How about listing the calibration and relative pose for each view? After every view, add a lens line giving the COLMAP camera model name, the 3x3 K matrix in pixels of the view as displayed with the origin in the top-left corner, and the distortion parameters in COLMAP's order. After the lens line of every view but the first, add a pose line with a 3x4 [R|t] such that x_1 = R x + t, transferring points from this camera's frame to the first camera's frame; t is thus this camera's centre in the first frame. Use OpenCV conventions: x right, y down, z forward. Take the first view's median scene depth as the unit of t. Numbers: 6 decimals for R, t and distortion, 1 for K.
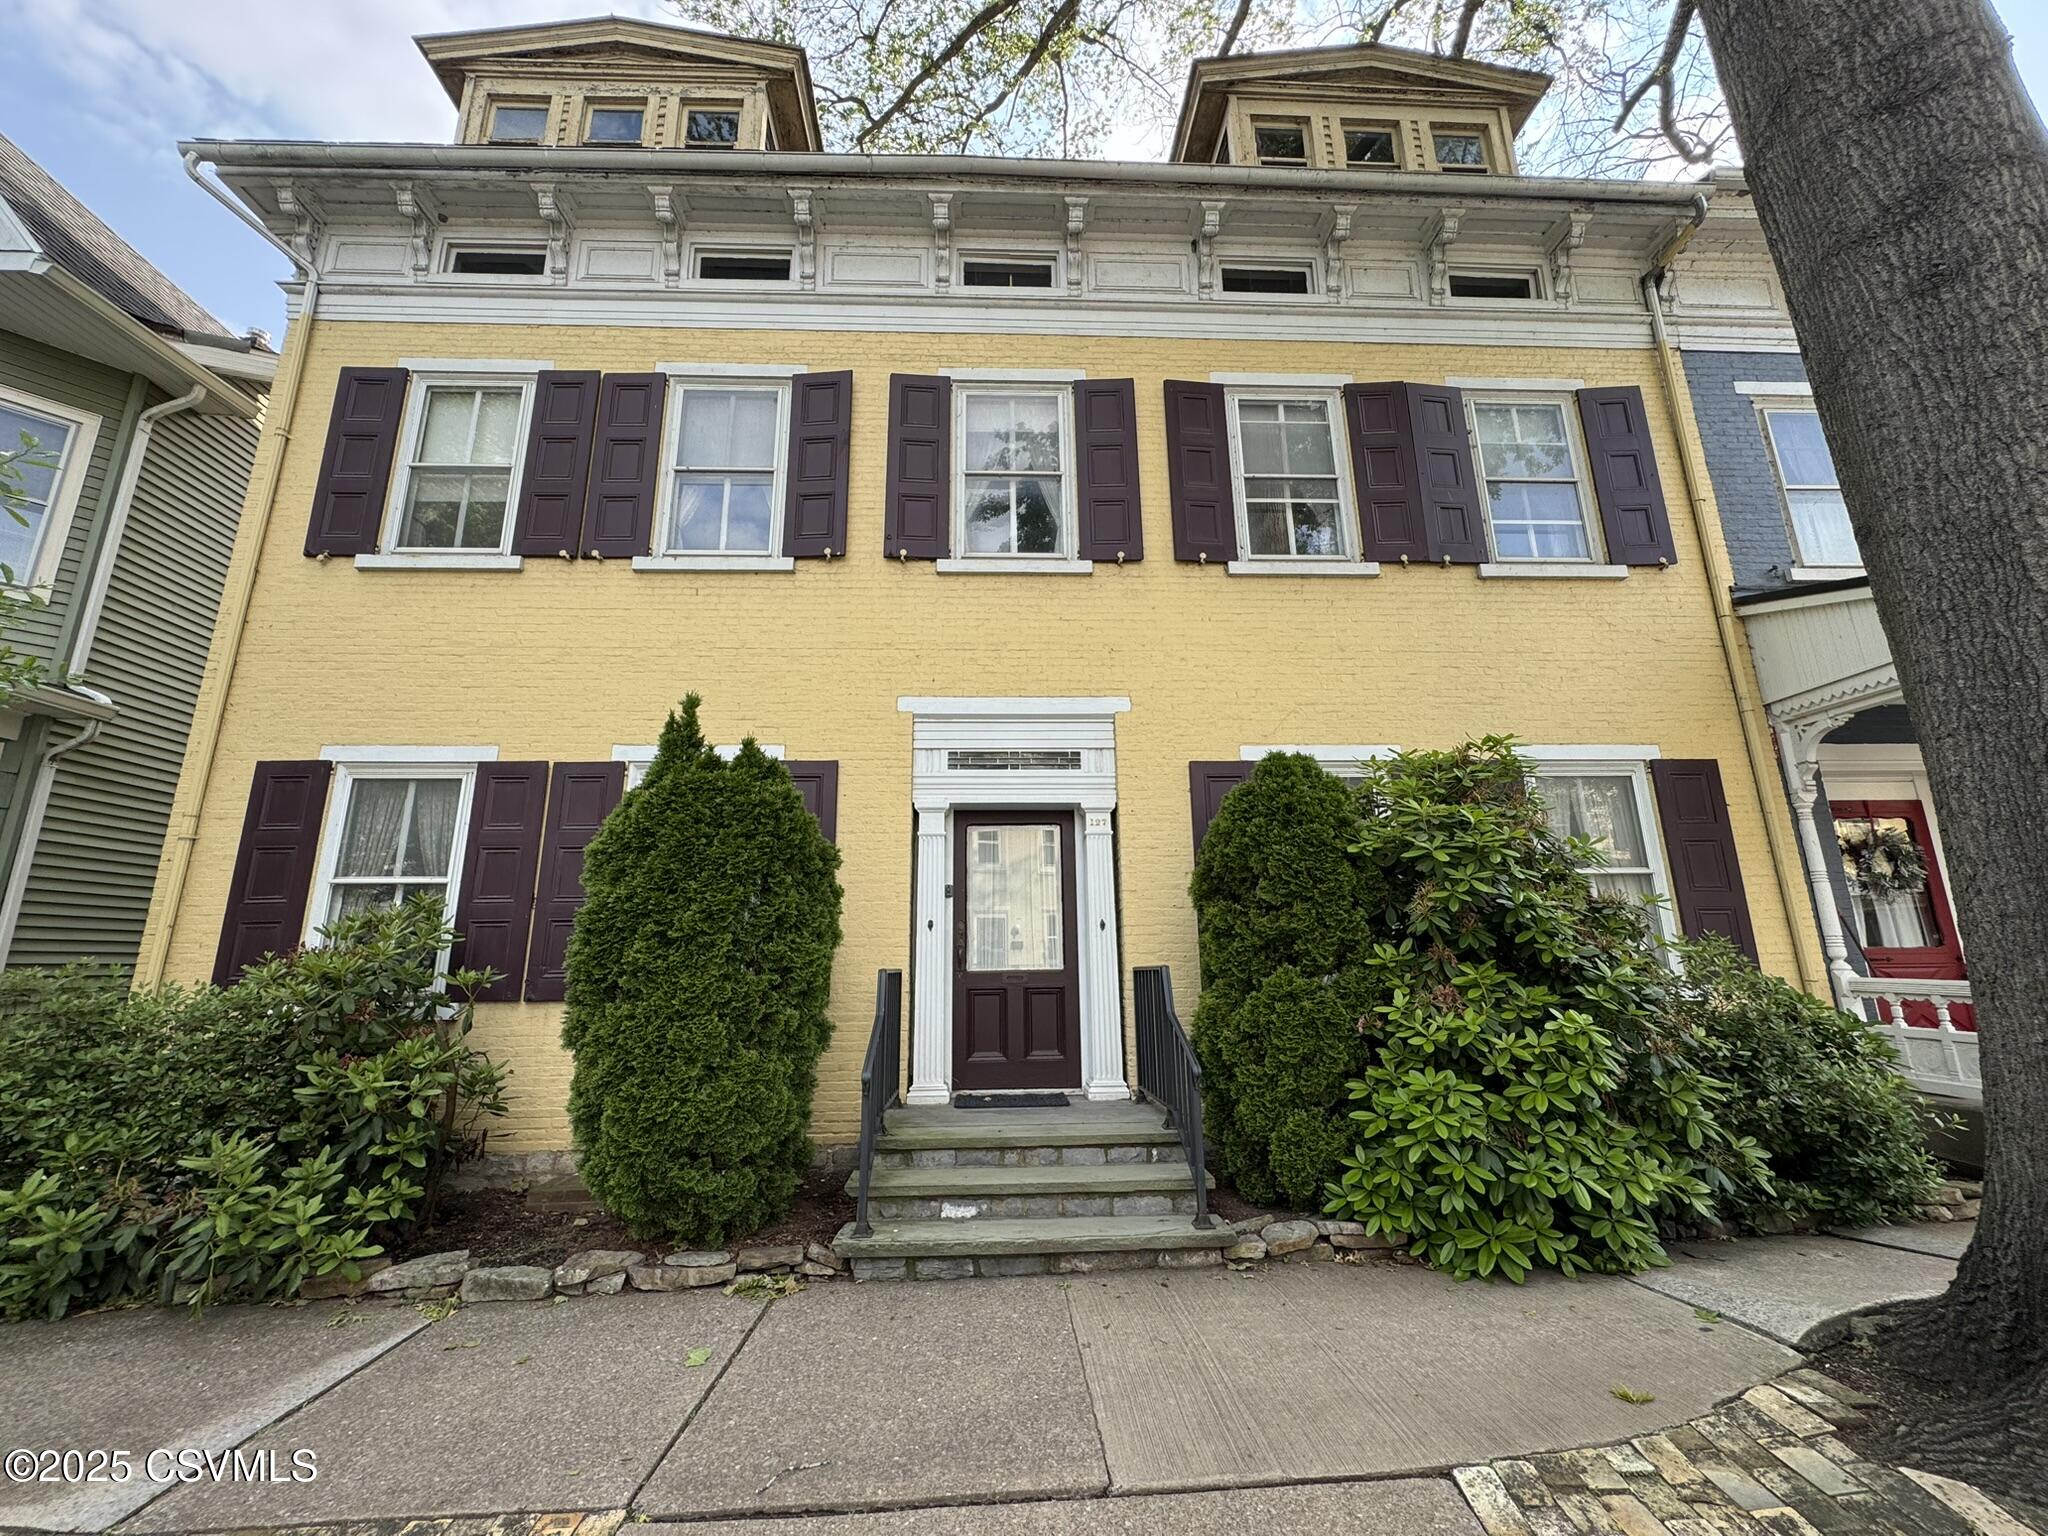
lens RADIAL K [[818.2, 0, 1022.7], [0, 818.2, 763.6], [0, 0, 1]] dist [-0.001477, 0.000231]
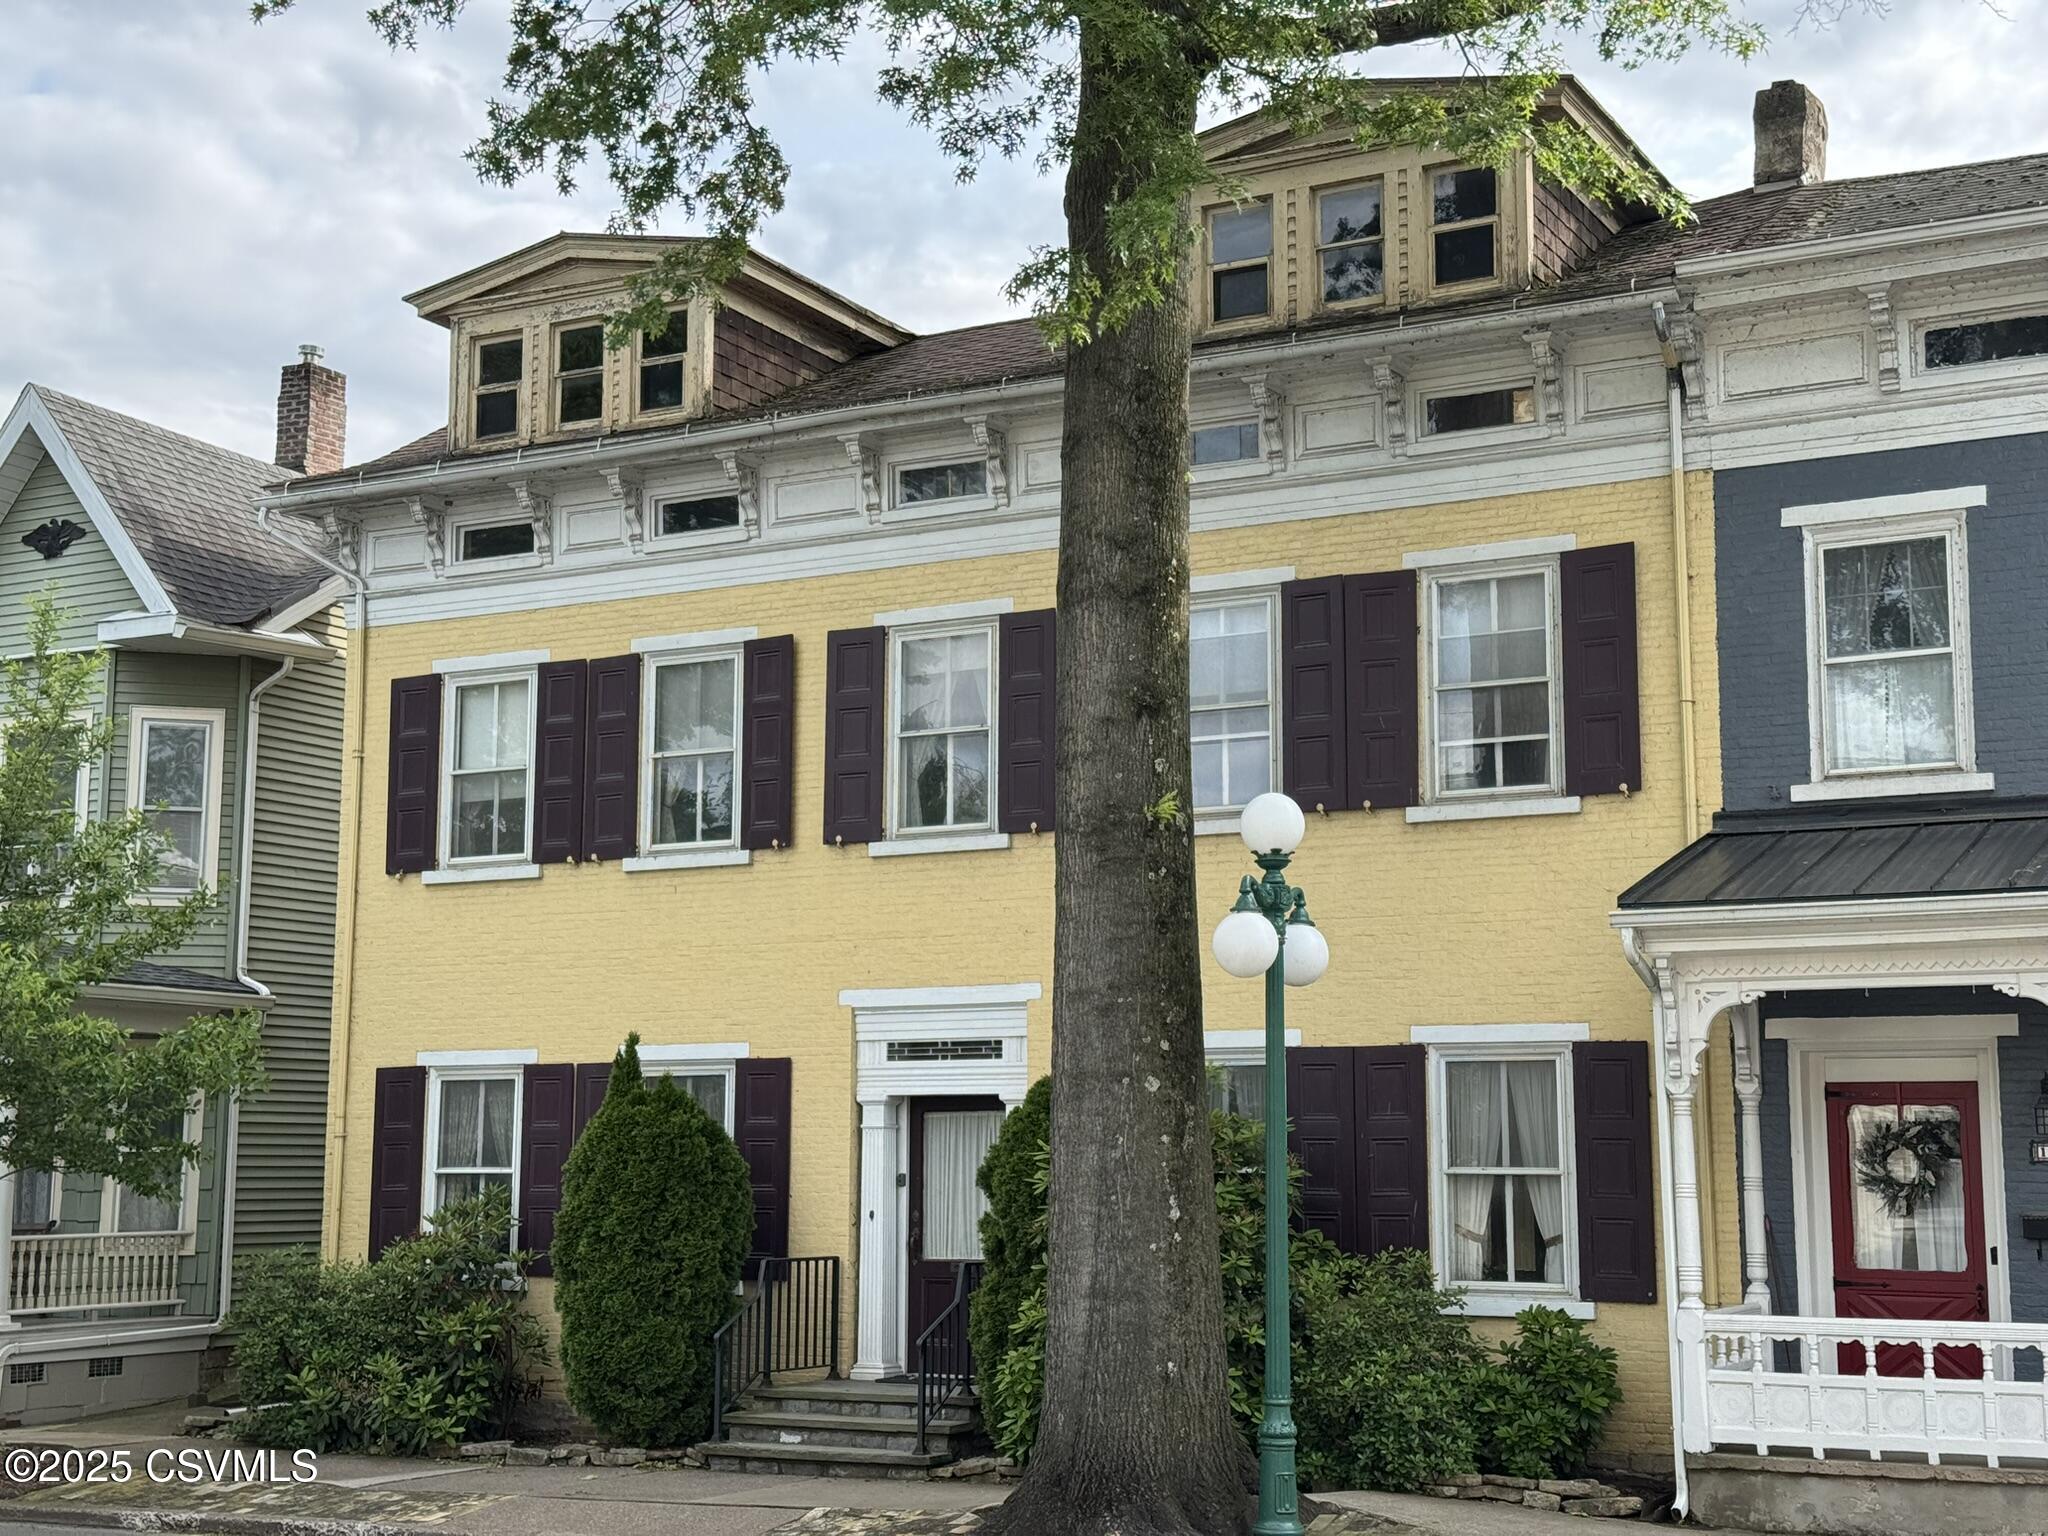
lens RADIAL K [[2755.3, 0, 1024.0], [0, 2755.3, 768.0], [0, 0, 1]] dist [0.156633, -0.071520]
pose [[0.854807, -0.062297, -0.515193, 1.829649], [0.110566, 0.991837, 0.063520, -0.549070], [0.507031, -0.111260, 0.854717, -1.784653]]
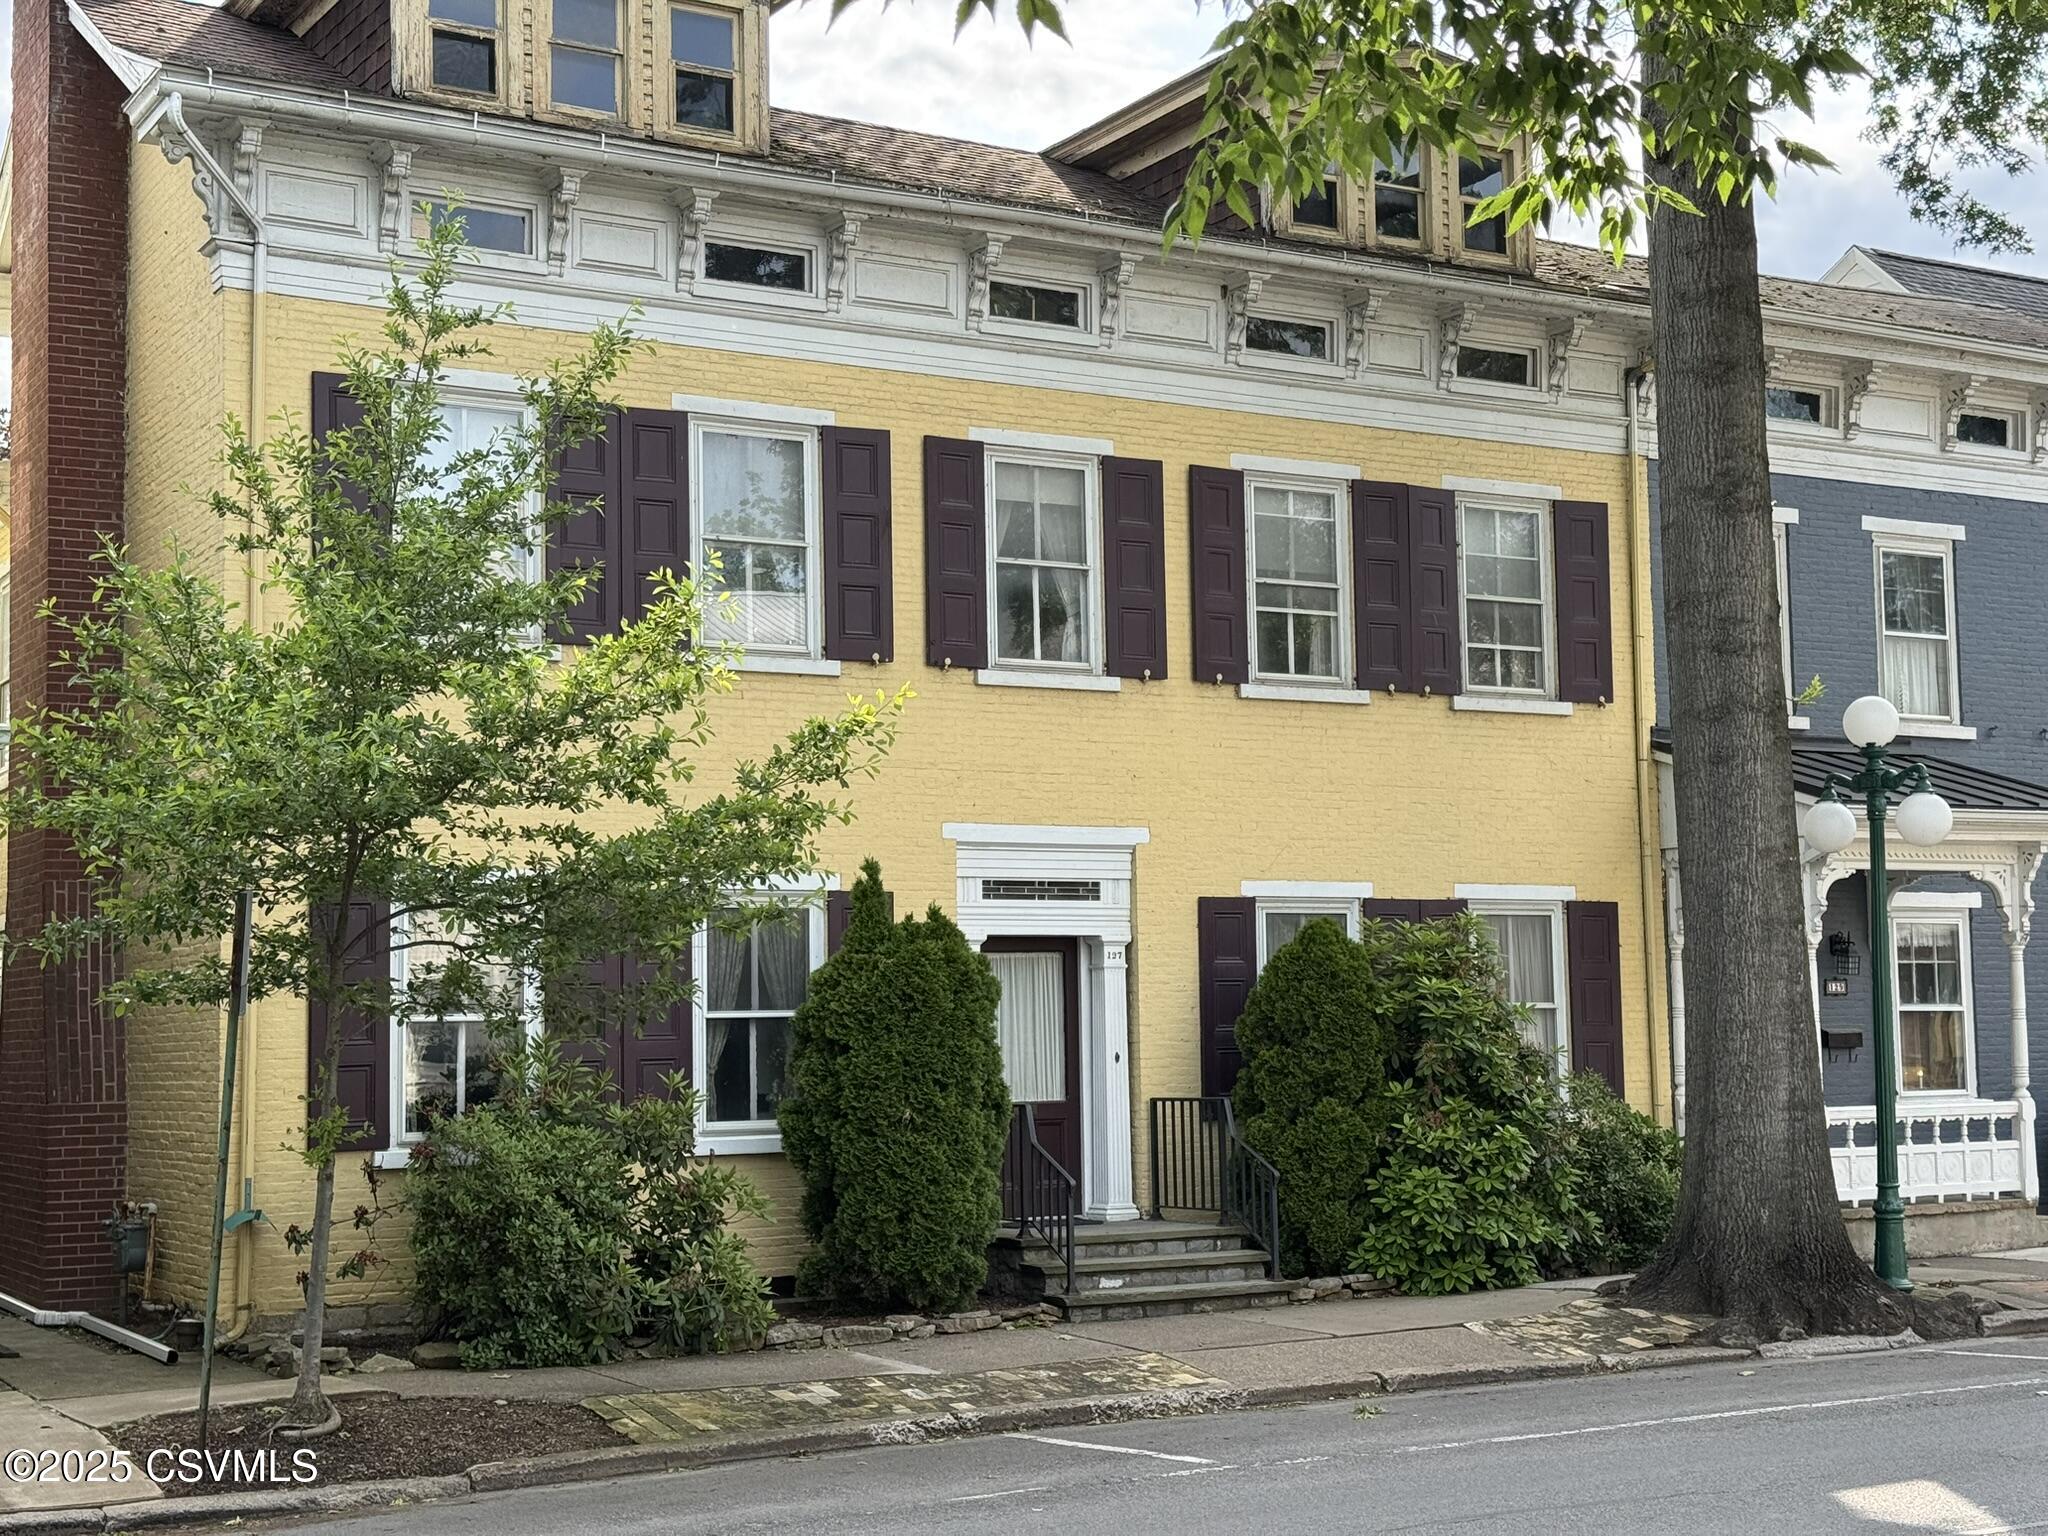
lens RADIAL K [[2890.1, 0, 1025.5], [0, 2890.1, 734.7], [0, 0, 1]] dist [0.158319, -0.093671]
pose [[0.884009, 0.045821, 0.465218, -1.641972], [-0.106312, 0.988814, 0.104621, -0.546611], [-0.455220, -0.141944, 0.878992, -1.992768]]
